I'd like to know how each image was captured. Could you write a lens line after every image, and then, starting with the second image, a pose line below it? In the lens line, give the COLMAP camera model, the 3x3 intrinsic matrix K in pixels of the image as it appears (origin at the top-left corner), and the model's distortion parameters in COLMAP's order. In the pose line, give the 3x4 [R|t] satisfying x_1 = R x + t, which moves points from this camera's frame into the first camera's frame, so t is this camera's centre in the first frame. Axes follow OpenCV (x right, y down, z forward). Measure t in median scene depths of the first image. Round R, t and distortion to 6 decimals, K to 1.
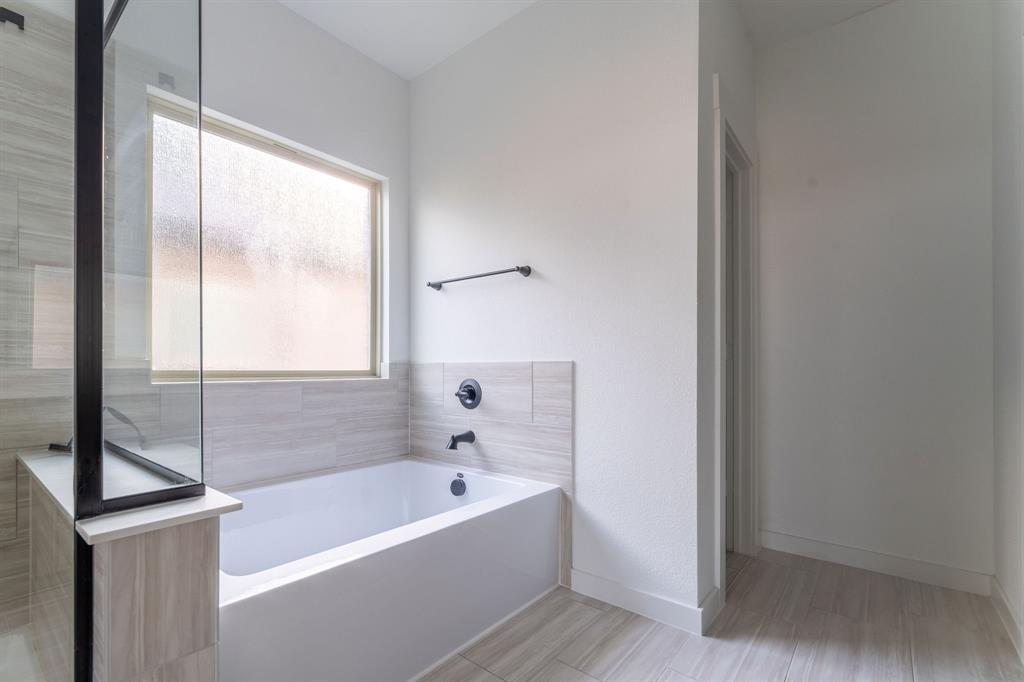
lens RADIAL K [[464.1, 0, 464.3], [0, 464.1, 368.6], [0, 0, 1]] dist [0.002282, -0.000030]
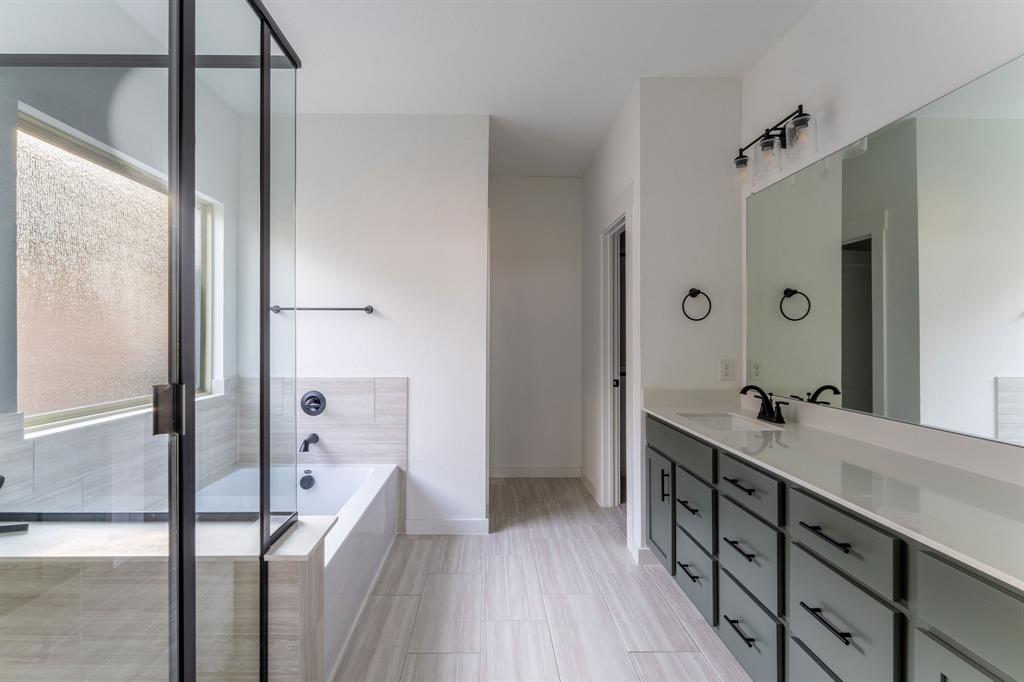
lens RADIAL K [[400.8, 0, 514.6], [0, 400.8, 350.2], [0, 0, 1]] dist [-0.000222, -0.000042]
pose [[0.732377, 0.000526, 0.680899, -0.351251], [-0.001911, 0.999997, 0.001283, -0.095917], [-0.680896, -0.002241, 0.732376, -0.138934]]
